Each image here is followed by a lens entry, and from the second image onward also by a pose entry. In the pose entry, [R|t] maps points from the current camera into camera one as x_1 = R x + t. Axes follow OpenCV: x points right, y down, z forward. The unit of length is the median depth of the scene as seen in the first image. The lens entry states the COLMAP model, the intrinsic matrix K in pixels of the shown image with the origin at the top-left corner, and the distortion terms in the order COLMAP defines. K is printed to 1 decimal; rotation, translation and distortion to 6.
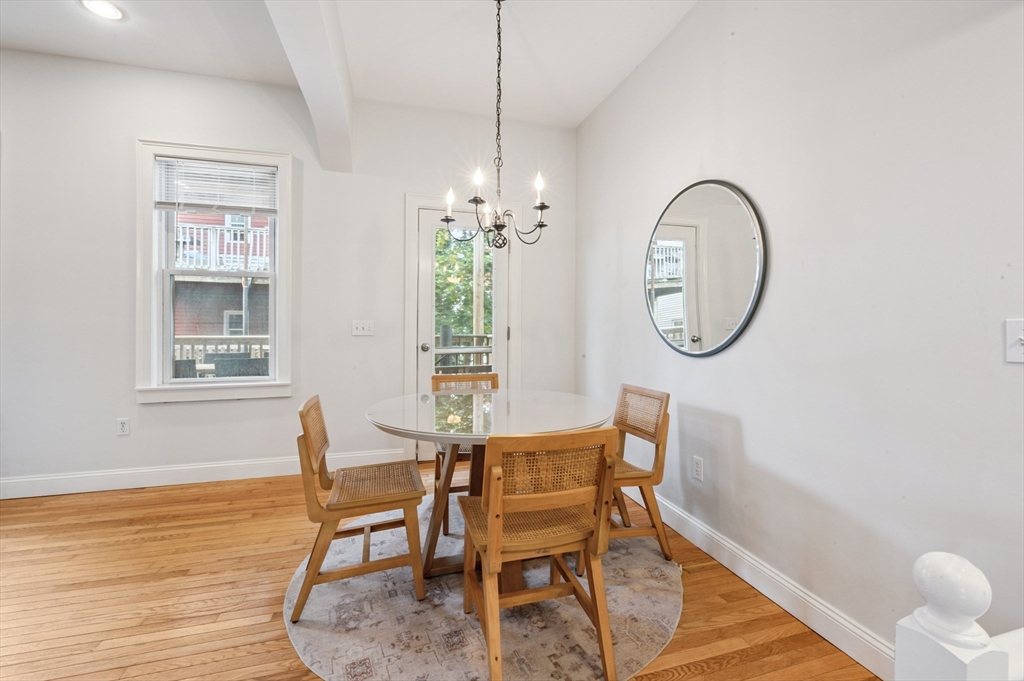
lens RADIAL K [[430.3, 0, 512.8], [0, 430.3, 332.9], [0, 0, 1]] dist [-0.000506, -0.000065]
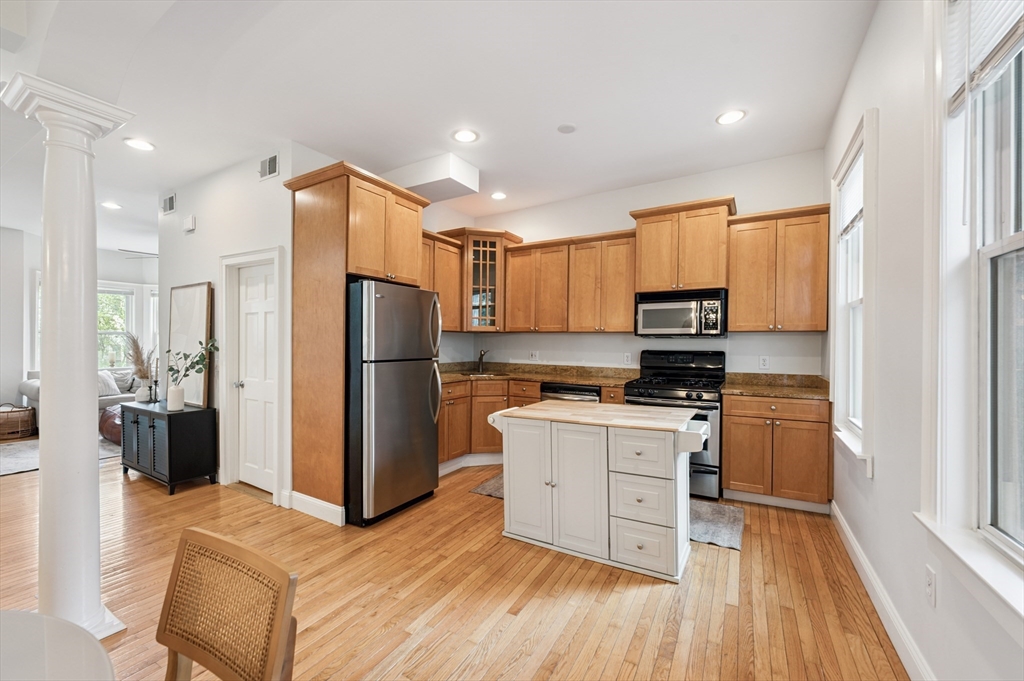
lens RADIAL K [[411.2, 0, 505.1], [0, 411.2, 349.3], [0, 0, 1]] dist [-0.001309, -0.000238]
pose [[-0.721272, 0.003299, -0.692644, -0.217815], [-0.004900, 0.999939, 0.009865, -0.055425], [0.692634, 0.010509, -0.721212, 0.977724]]
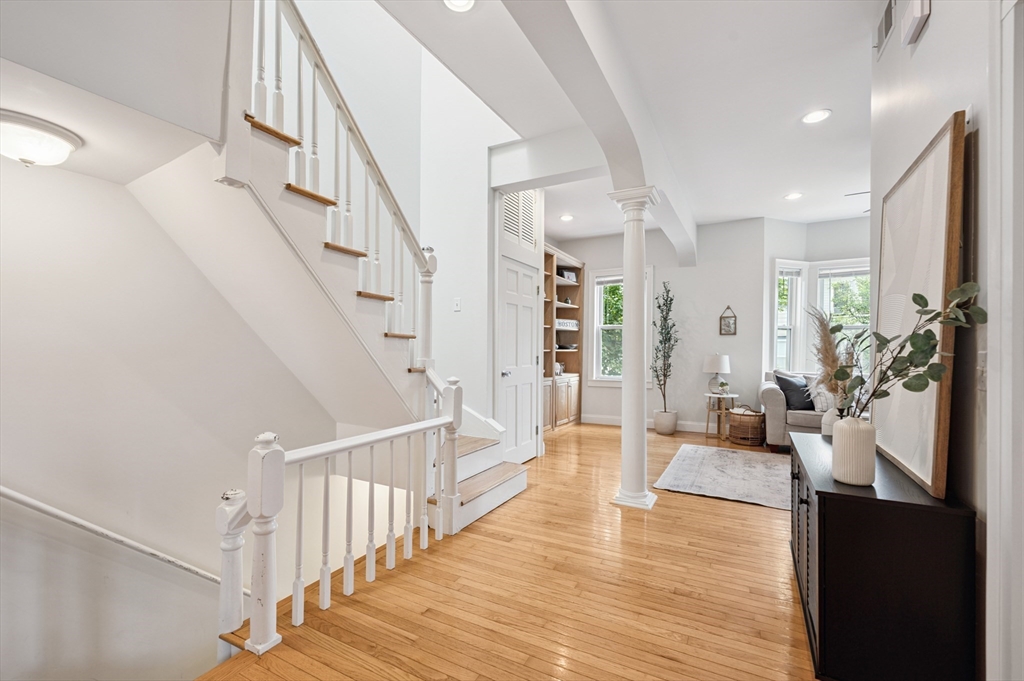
lens RADIAL K [[426.4, 0, 512.1], [0, 426.4, 347.9], [0, 0, 1]] dist [0.000461, 0.000007]
pose [[-0.719888, -0.002883, 0.694084, -0.416533], [-0.008078, 0.999958, -0.004224, -0.004823], [-0.694043, -0.008648, -0.719882, 0.035487]]
